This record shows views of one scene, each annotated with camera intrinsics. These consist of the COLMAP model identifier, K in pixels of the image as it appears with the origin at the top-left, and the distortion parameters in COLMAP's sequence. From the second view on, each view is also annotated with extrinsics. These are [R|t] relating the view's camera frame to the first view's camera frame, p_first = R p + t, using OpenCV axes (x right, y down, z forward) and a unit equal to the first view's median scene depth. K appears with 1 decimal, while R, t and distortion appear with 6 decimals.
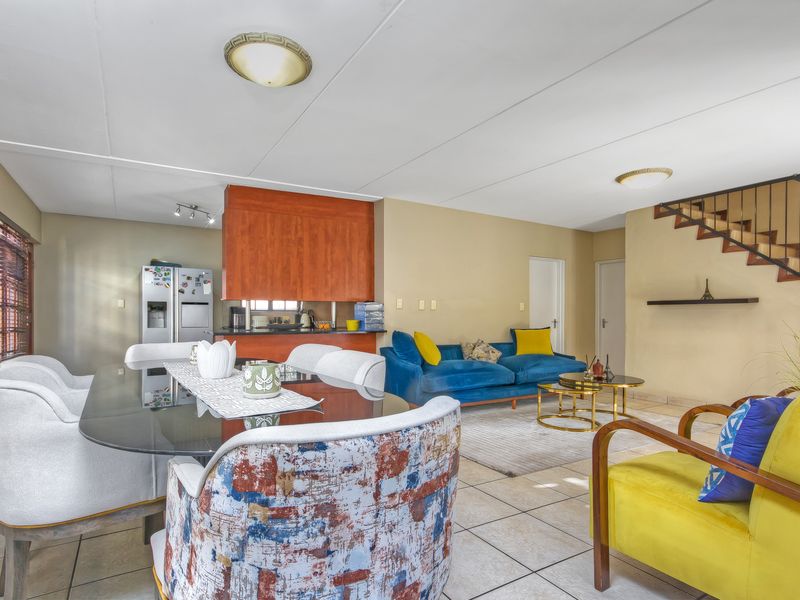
lens RADIAL K [[432.1, 0, 375.0], [0, 432.1, 319.0], [0, 0, 1]] dist [0.005333, 0.003366]
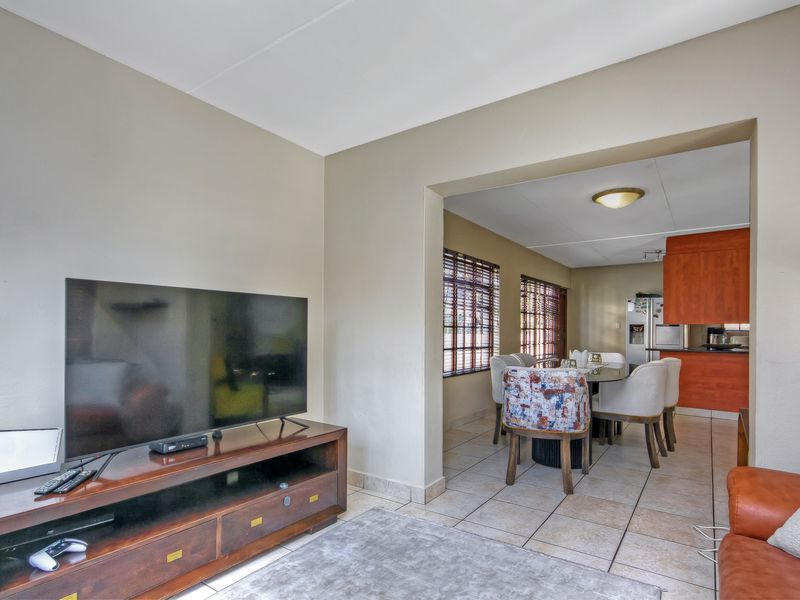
lens RADIAL K [[432.1, 0, 400.6], [0, 432.1, 300.7], [0, 0, 1]] dist [0.005333, 0.003366]
pose [[0.418961, -0.057916, -0.906155, 0.499507], [-0.012642, 0.997495, -0.069599, -0.012845], [0.907916, 0.040615, 0.417180, -0.278347]]
